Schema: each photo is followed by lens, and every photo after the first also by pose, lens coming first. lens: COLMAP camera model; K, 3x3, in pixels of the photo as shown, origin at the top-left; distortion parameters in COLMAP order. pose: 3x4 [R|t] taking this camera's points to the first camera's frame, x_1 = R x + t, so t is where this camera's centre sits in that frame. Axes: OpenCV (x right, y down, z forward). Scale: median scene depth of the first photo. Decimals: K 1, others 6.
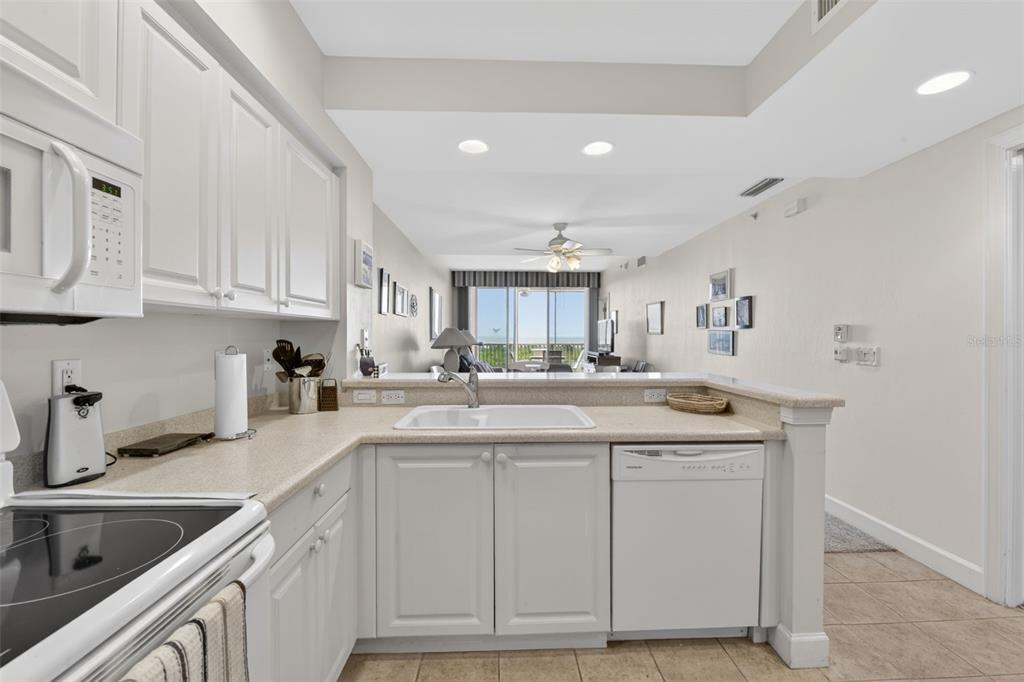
lens RADIAL K [[428.7, 0, 515.5], [0, 428.7, 339.3], [0, 0, 1]] dist [-0.004286, 0.000018]
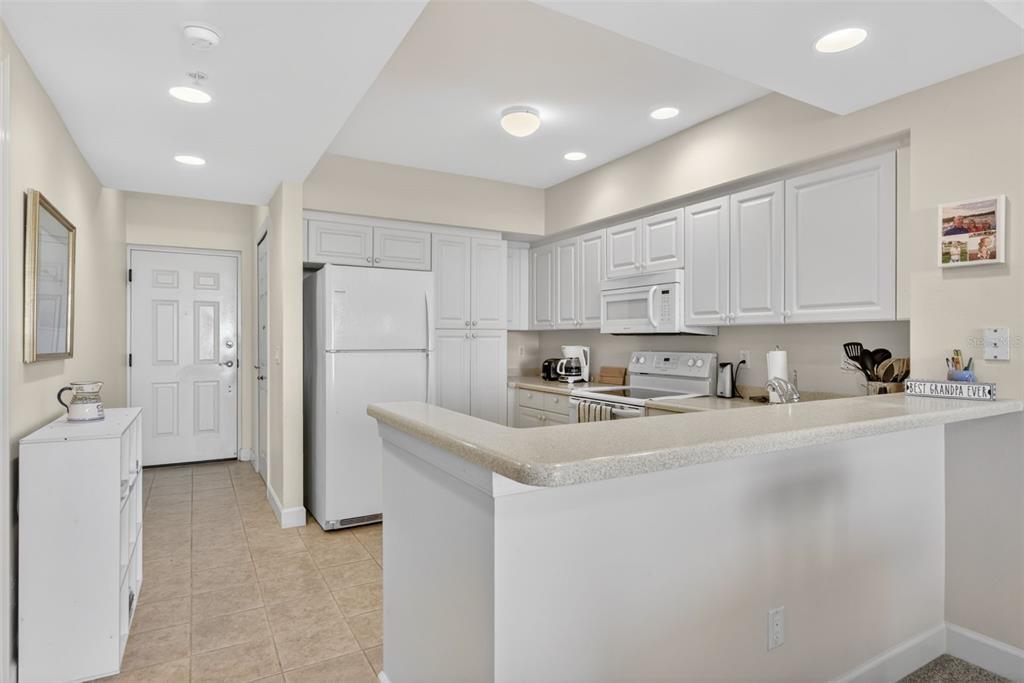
lens RADIAL K [[550.8, 0, 513.1], [0, 550.8, 341.6], [0, 0, 1]] dist [-0.002814, -0.002144]
pose [[-0.881185, 0.001801, -0.472767, 0.730353], [-0.003555, 0.999939, 0.010435, -0.010278], [0.472757, 0.010876, -0.881125, 1.511721]]
